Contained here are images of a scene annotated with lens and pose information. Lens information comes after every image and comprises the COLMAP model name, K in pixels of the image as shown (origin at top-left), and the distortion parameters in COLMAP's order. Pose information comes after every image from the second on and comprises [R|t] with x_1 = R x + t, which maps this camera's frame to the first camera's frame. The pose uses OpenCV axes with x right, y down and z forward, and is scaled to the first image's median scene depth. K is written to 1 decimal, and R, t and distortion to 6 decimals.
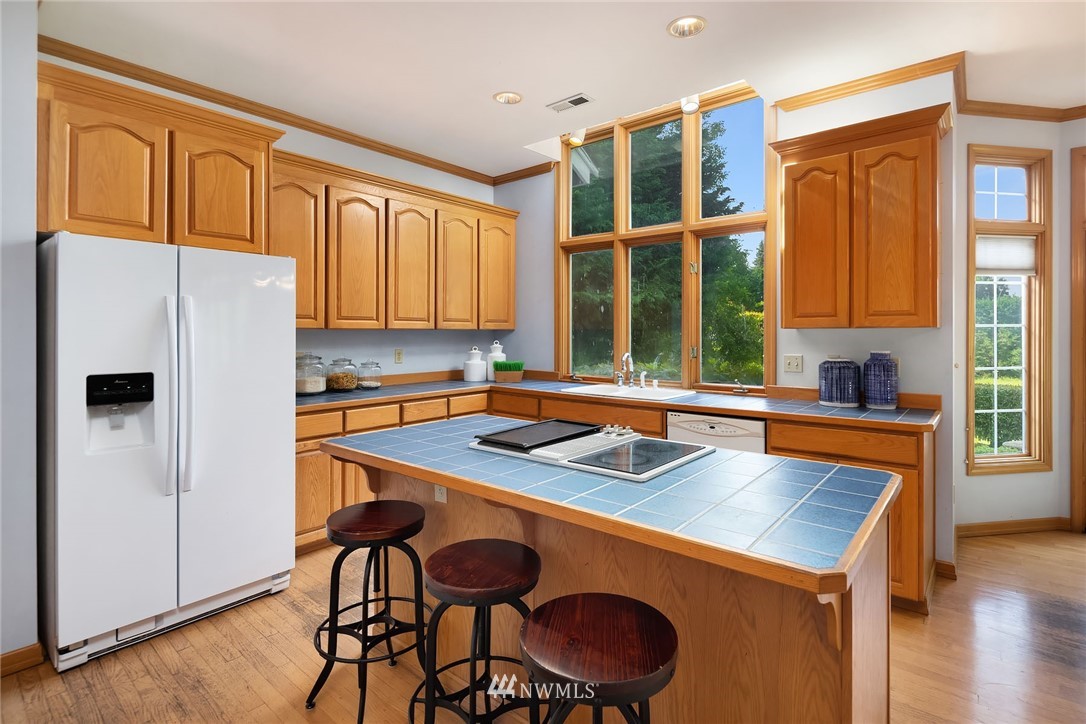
lens RADIAL K [[525.7, 0, 544.0], [0, 525.7, 328.4], [0, 0, 1]] dist [-0.003013, -0.000855]
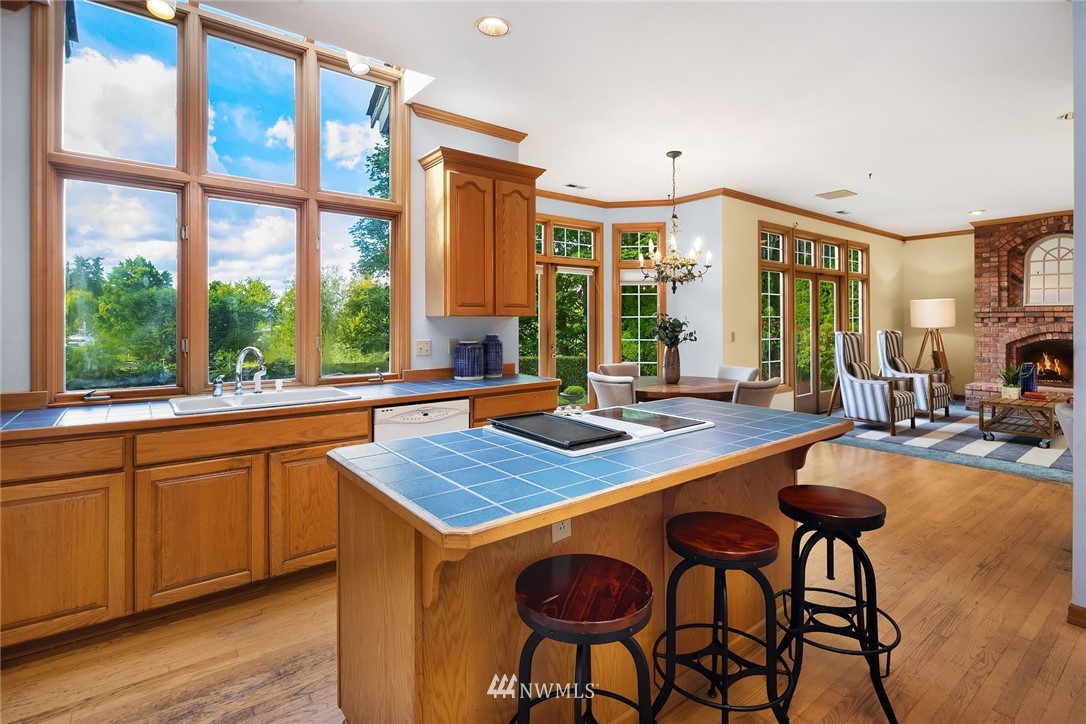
lens RADIAL K [[525.7, 0, 544.0], [0, 525.7, 328.4], [0, 0, 1]] dist [-0.003013, -0.000855]
pose [[0.207127, -0.012288, 0.978237, -0.618818], [-0.008259, 0.999864, 0.014309, 0.008110], [-0.978279, -0.011043, 0.206997, 0.582355]]
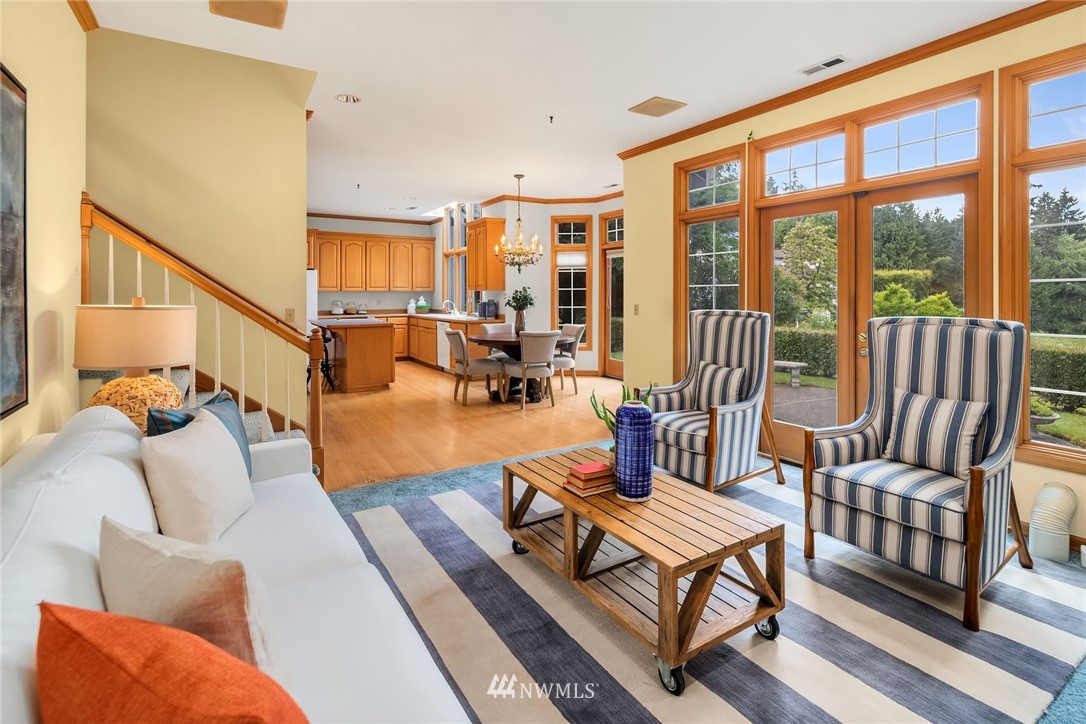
lens RADIAL K [[525.7, 0, 544.0], [0, 525.7, 328.4], [0, 0, 1]] dist [-0.003013, -0.000855]
pose [[0.946748, 0.021565, -0.321252, 1.766197], [0.002025, 0.997336, 0.072915, -0.005294], [0.321969, -0.069682, 0.944182, -1.539001]]
